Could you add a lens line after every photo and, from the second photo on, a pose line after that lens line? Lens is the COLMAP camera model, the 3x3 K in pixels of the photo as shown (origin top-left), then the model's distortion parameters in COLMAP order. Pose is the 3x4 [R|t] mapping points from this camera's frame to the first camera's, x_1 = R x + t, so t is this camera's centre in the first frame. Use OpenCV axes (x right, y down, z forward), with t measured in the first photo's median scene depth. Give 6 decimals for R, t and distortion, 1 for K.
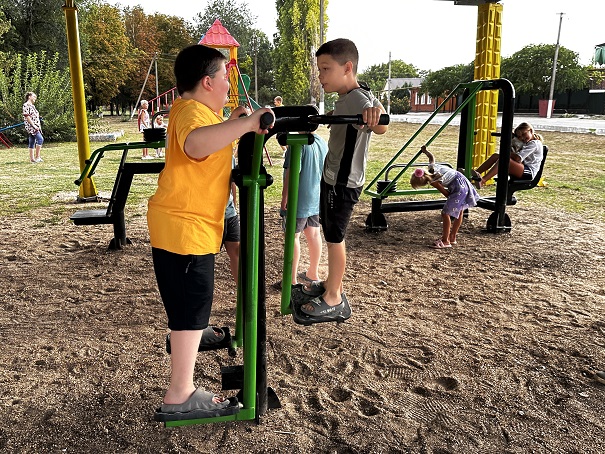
lens RADIAL K [[560.3, 0, 302.4], [0, 560.3, 227.1], [0, 0, 1]] dist [-0.005112, 0.000000]
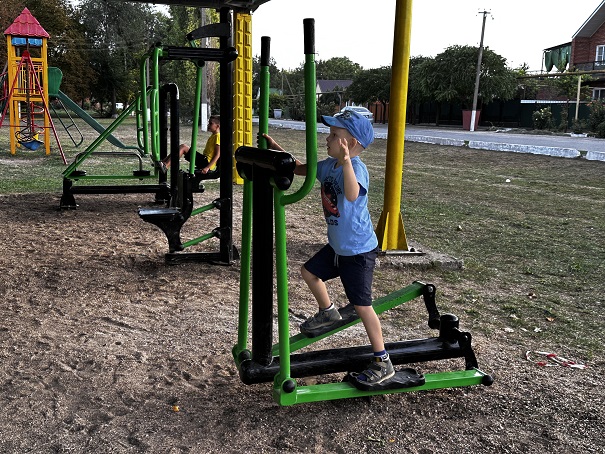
lens RADIAL K [[737.5, 0, 302.5], [0, 737.5, 227.7], [0, 0, 1]] dist [0.132205, 0.000000]
pose [[0.997520, 0.019534, 0.067624, 0.105664], [-0.015421, 0.998030, -0.060820, 0.026890], [-0.068679, 0.059627, 0.995855, -0.114842]]
